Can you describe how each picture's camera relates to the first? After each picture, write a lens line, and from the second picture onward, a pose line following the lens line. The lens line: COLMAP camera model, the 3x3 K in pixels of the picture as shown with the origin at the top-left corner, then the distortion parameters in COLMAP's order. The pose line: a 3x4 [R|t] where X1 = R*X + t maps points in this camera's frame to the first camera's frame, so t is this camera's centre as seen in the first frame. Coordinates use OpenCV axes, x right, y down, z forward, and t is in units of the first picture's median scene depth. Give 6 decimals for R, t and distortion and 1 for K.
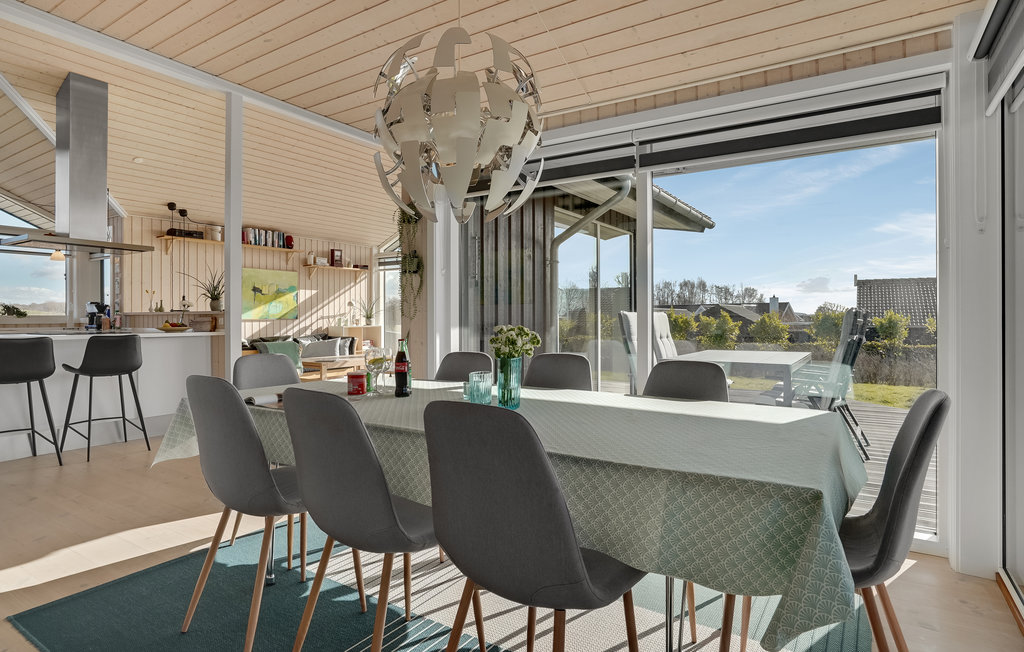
lens RADIAL K [[558.8, 0, 509.7], [0, 558.8, 322.2], [0, 0, 1]] dist [-0.033276, 0.000048]
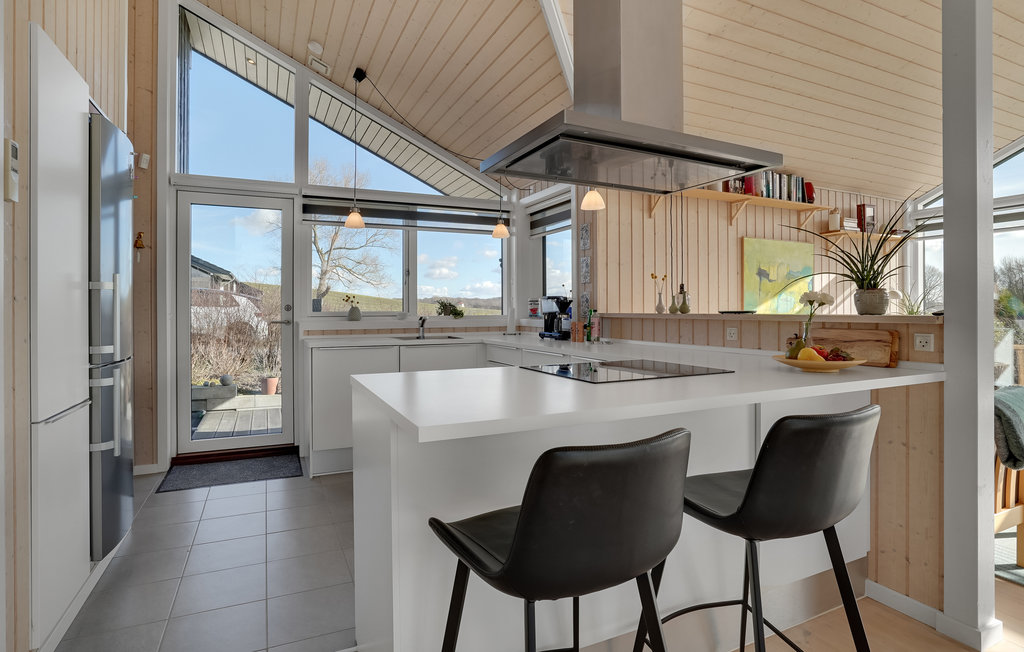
lens RADIAL K [[518.0, 0, 517.8], [0, 518.0, 325.6], [0, 0, 1]] dist [-0.021876, 0.000975]
pose [[0.857107, 0.019734, -0.514761, -0.367804], [-0.006418, 0.999597, 0.027634, -0.014030], [0.515099, -0.020382, 0.856888, 0.350921]]
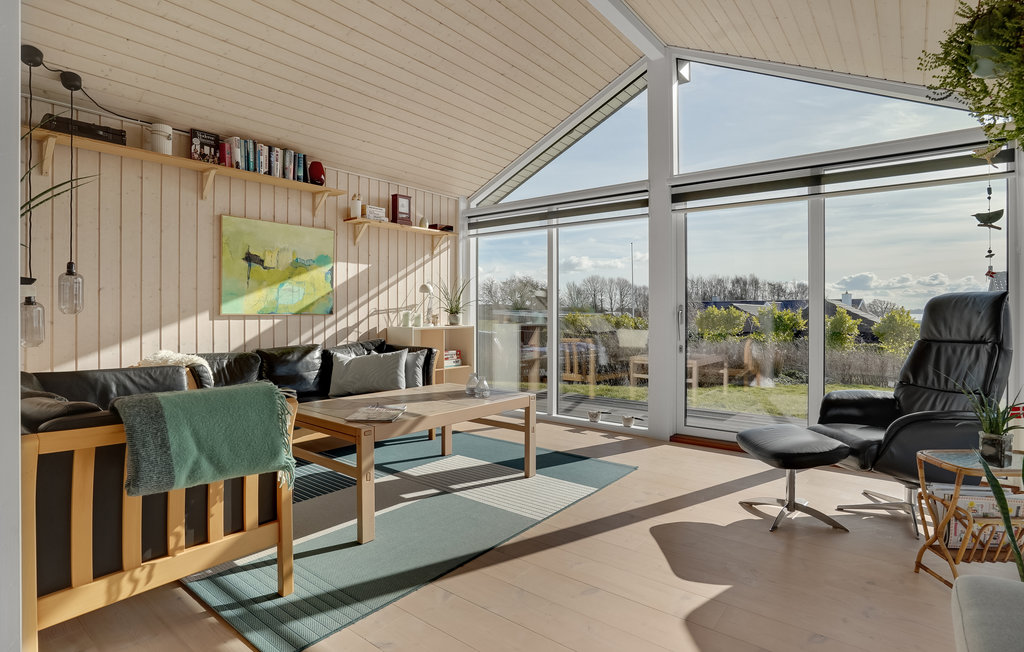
lens RADIAL K [[518.0, 0, 508.8], [0, 518.0, 322.5], [0, 0, 1]] dist [-0.021876, 0.000975]
pose [[0.994803, 0.007991, -0.101508, -0.151992], [-0.006889, 0.999914, 0.011203, -0.004437], [0.101589, -0.010446, 0.994772, 0.499956]]
